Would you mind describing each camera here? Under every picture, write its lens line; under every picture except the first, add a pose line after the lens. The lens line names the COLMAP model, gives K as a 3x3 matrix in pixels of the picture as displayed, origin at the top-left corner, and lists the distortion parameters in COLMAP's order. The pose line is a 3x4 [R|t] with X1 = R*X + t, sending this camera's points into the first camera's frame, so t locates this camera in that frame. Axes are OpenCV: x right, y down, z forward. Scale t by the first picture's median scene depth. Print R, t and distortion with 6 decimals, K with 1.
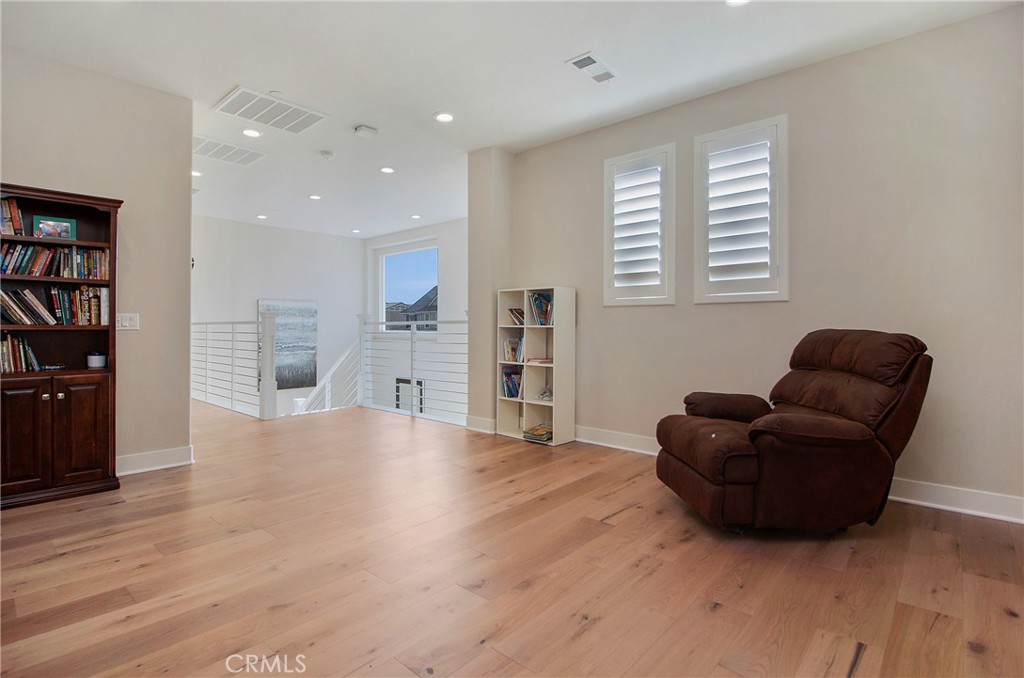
lens RADIAL K [[489.2, 0, 512.0], [0, 489.2, 339.0], [0, 0, 1]] dist [-0.015291, 0.000018]
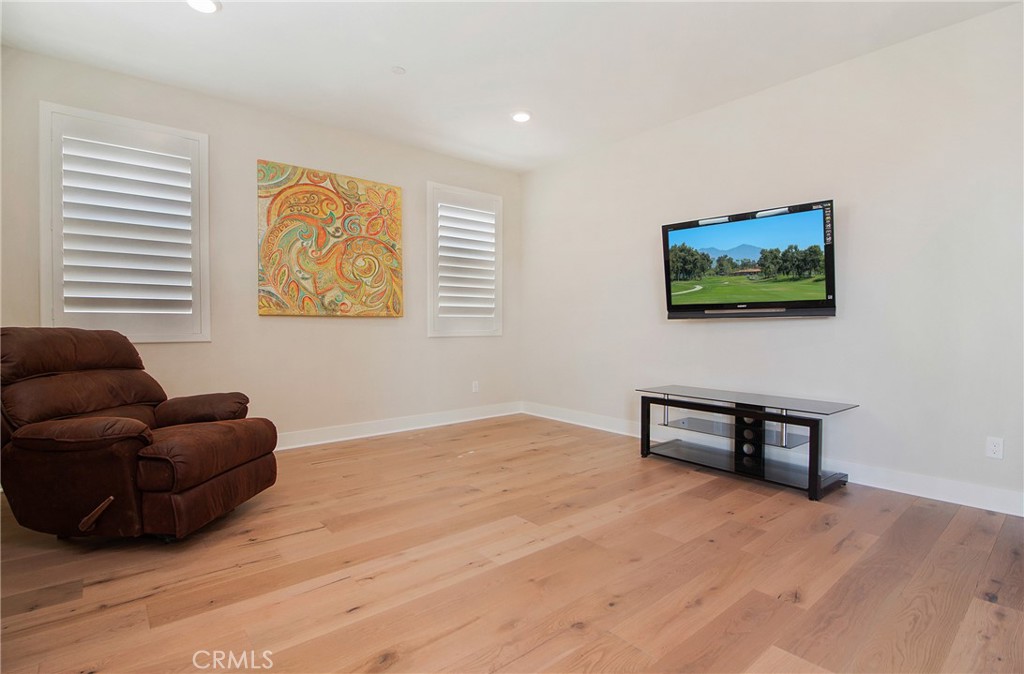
lens RADIAL K [[484.4, 0, 506.1], [0, 484.4, 326.0], [0, 0, 1]] dist [0.000386, -0.012913]
pose [[-0.987281, -0.001831, 0.158975, -0.309965], [0.003249, 0.999493, 0.031689, -0.043378], [-0.158953, 0.031802, -0.986774, 1.841500]]
